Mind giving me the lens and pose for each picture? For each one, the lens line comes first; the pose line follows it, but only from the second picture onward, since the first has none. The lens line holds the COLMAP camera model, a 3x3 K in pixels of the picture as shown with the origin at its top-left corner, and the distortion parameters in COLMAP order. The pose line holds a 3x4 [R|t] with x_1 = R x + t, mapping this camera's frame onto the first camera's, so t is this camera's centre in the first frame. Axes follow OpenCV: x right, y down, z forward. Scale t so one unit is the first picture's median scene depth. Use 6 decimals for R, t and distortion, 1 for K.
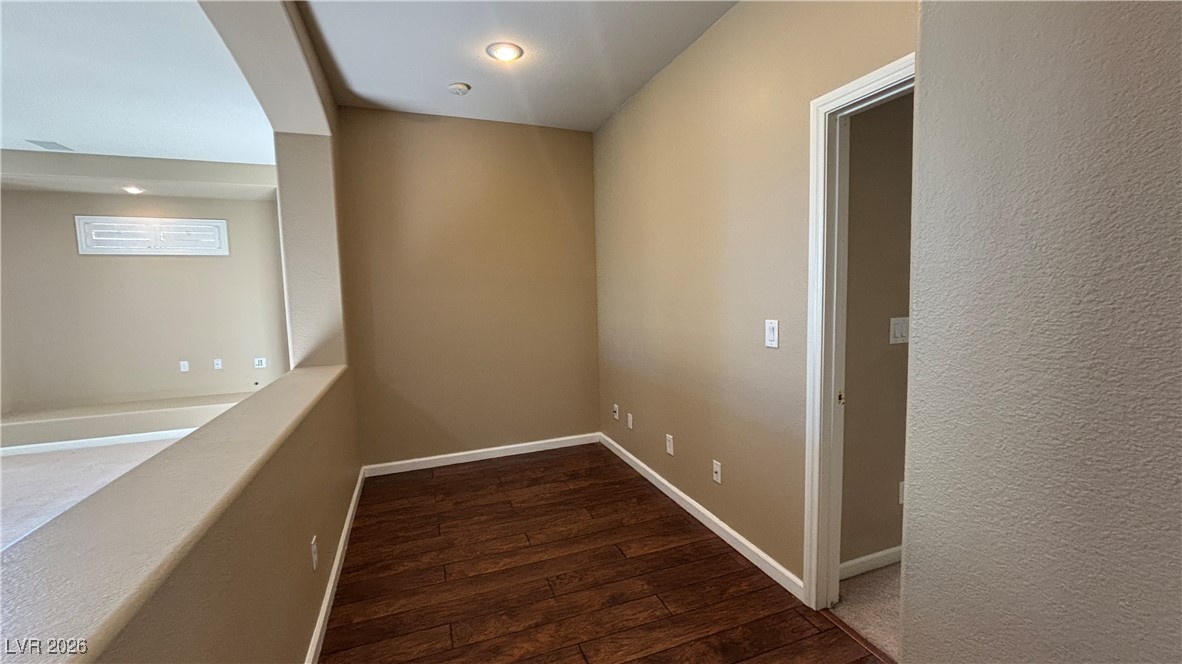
lens RADIAL K [[478.2, 0, 591.7], [0, 478.2, 333.5], [0, 0, 1]] dist [-0.000251, 0.000460]
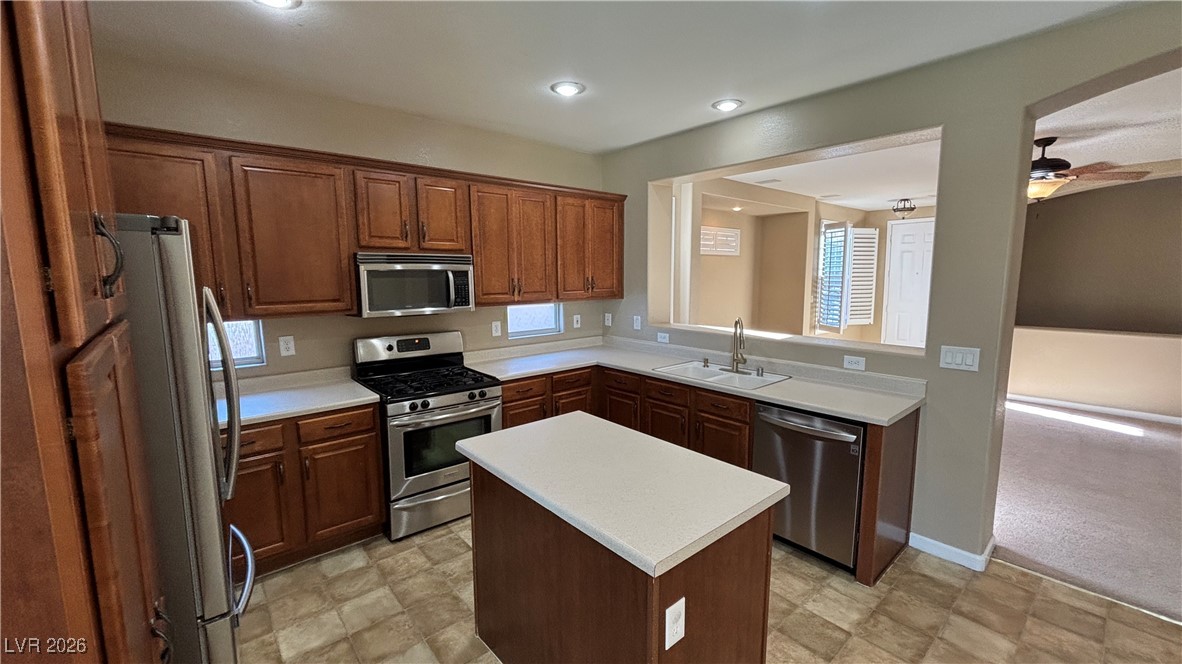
lens RADIAL K [[478.2, 0, 590.0], [0, 478.2, 333.8], [0, 0, 1]] dist [-0.000251, 0.000460]
pose [[0.936572, -0.029571, 0.349227, -1.793986], [0.016514, 0.999051, 0.040308, -0.002888], [-0.350087, -0.031985, 0.936171, -0.146356]]
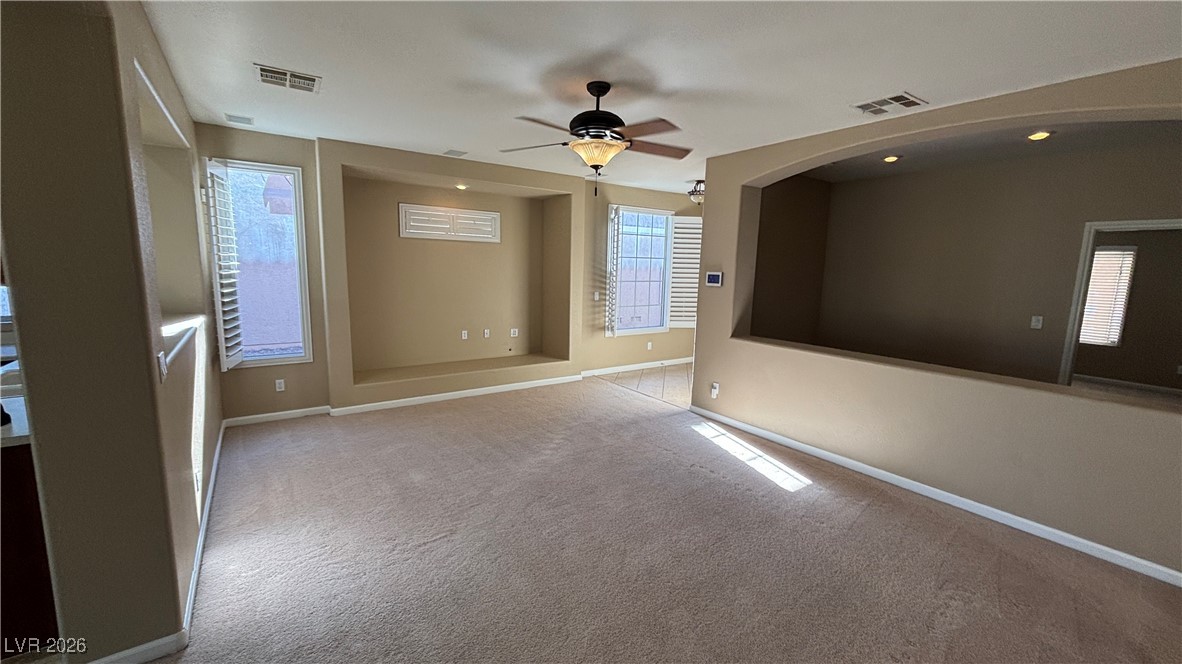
lens RADIAL K [[478.2, 0, 592.1], [0, 478.2, 332.4], [0, 0, 1]] dist [-0.000251, 0.000460]
pose [[0.965591, 0.008925, 0.259912, -0.924207], [-0.023656, 0.998282, 0.053604, -0.010586], [-0.258987, -0.057909, 0.964143, -0.242033]]
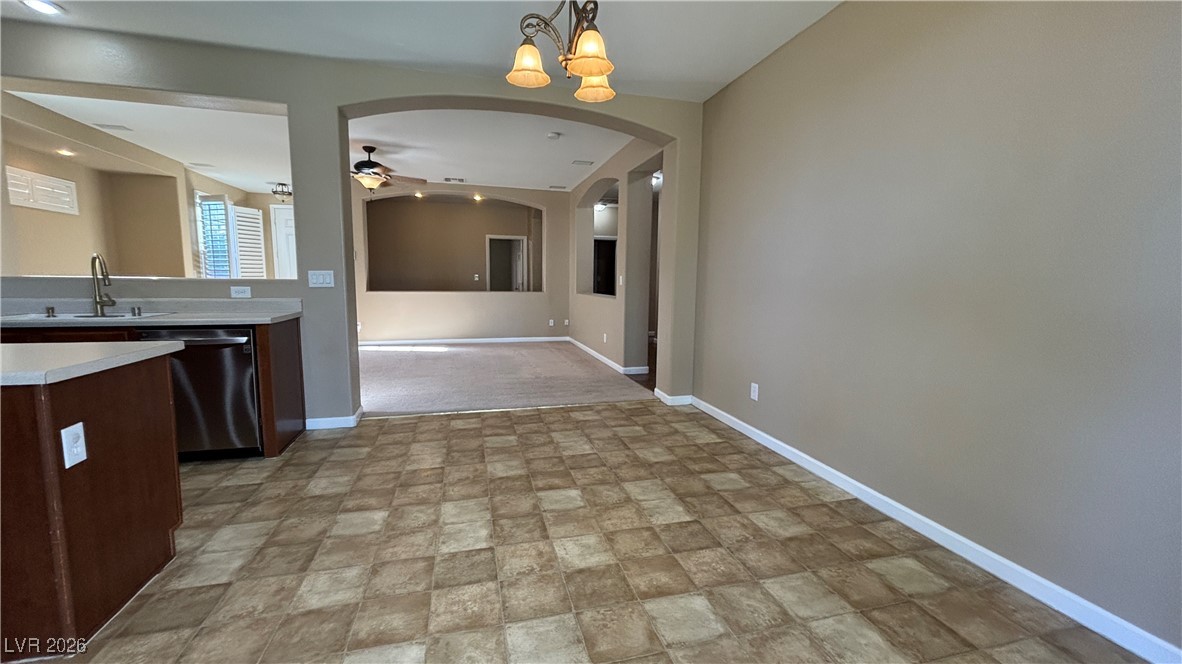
lens RADIAL K [[478.2, 0, 596.2], [0, 478.2, 334.7], [0, 0, 1]] dist [-0.000251, 0.000460]
pose [[0.088240, -0.094584, 0.991598, -1.926037], [0.071345, 0.993525, 0.088419, 0.102603], [-0.993541, 0.062943, 0.094417, -0.278455]]
